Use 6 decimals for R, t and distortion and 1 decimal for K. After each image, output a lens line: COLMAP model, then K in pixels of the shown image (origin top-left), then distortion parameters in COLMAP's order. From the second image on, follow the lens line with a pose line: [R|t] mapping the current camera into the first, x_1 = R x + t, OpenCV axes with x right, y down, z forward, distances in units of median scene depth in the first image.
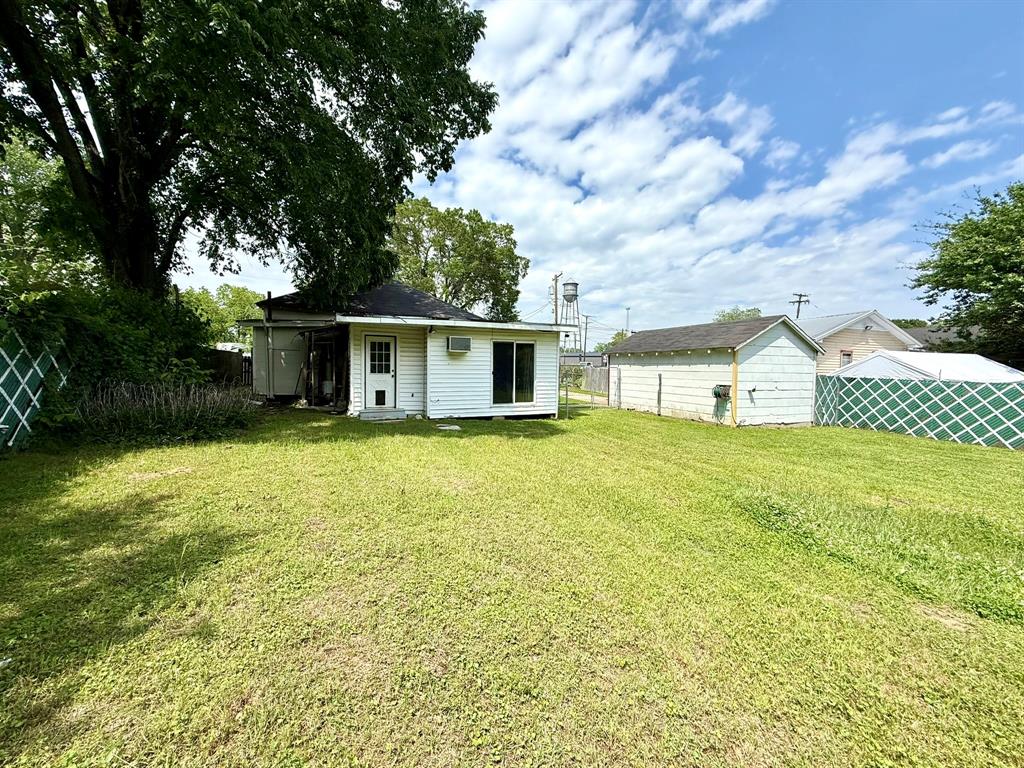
lens RADIAL K [[408.7, 0, 507.8], [0, 408.7, 378.7], [0, 0, 1]] dist [0.001966, 0.000252]
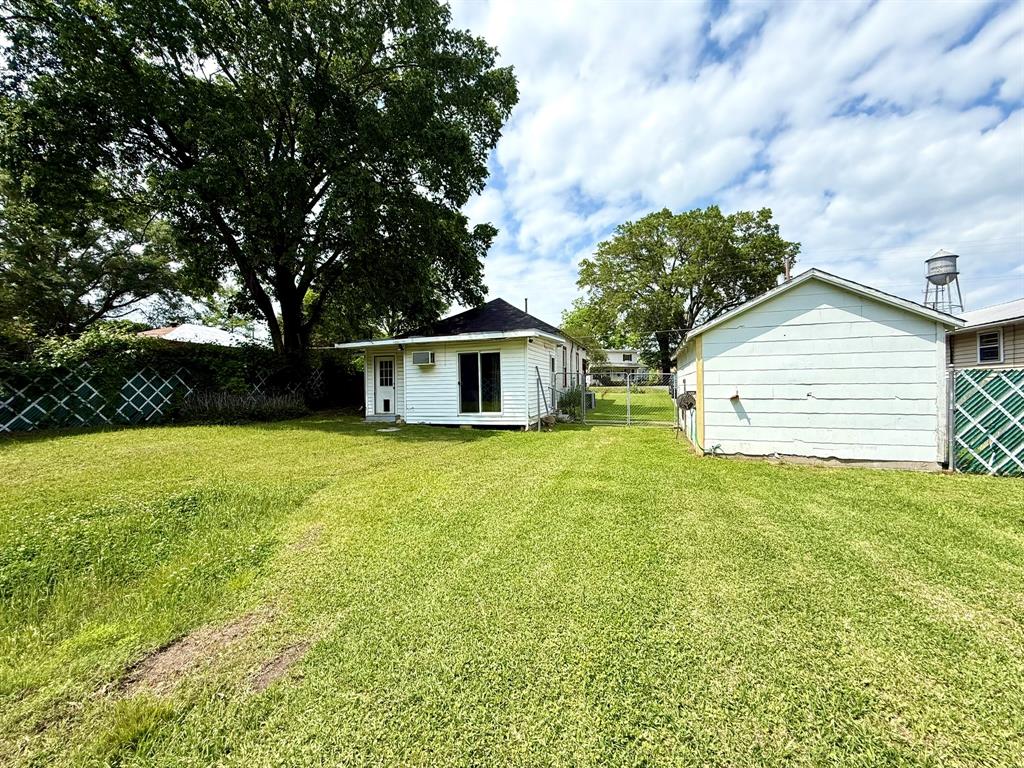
lens RADIAL K [[408.7, 0, 507.7], [0, 408.7, 390.7], [0, 0, 1]] dist [0.001966, 0.000252]
pose [[0.749710, -0.017894, -0.661524, 0.734614], [0.002018, 0.999692, -0.024753, 0.030022], [0.661763, 0.017223, 0.749515, 0.284873]]
